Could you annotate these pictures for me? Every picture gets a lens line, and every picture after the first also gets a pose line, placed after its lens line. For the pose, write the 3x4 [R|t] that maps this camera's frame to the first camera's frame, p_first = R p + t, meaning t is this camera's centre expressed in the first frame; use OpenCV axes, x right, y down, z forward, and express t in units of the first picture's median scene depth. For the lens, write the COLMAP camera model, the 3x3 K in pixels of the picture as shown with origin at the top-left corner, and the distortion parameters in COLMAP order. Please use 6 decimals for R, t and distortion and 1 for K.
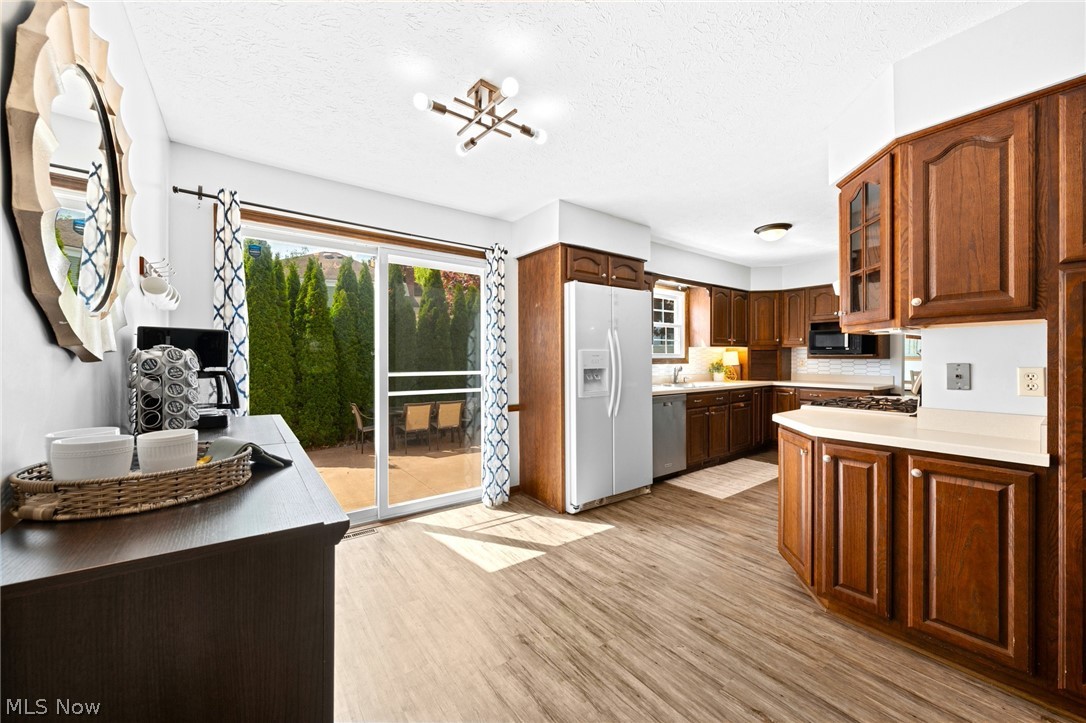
lens RADIAL K [[416.1, 0, 544.0], [0, 416.1, 355.9], [0, 0, 1]] dist [-0.005166, -0.000360]
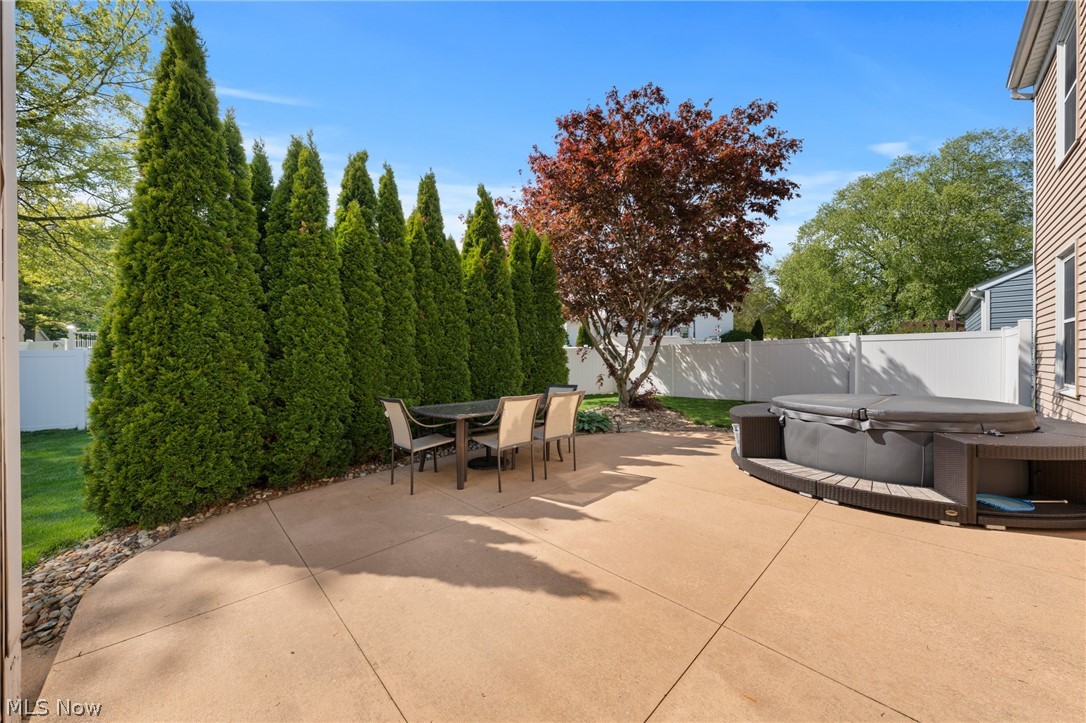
lens RADIAL K [[381.5, 0, 538.5], [0, 381.5, 359.3], [0, 0, 1]] dist [-0.001743, 0.000238]
pose [[0.990552, 0.000205, 0.137137, -0.325161], [-0.000633, 0.999995, 0.003074, 0.060601], [-0.137136, -0.003131, 0.990547, 0.475257]]
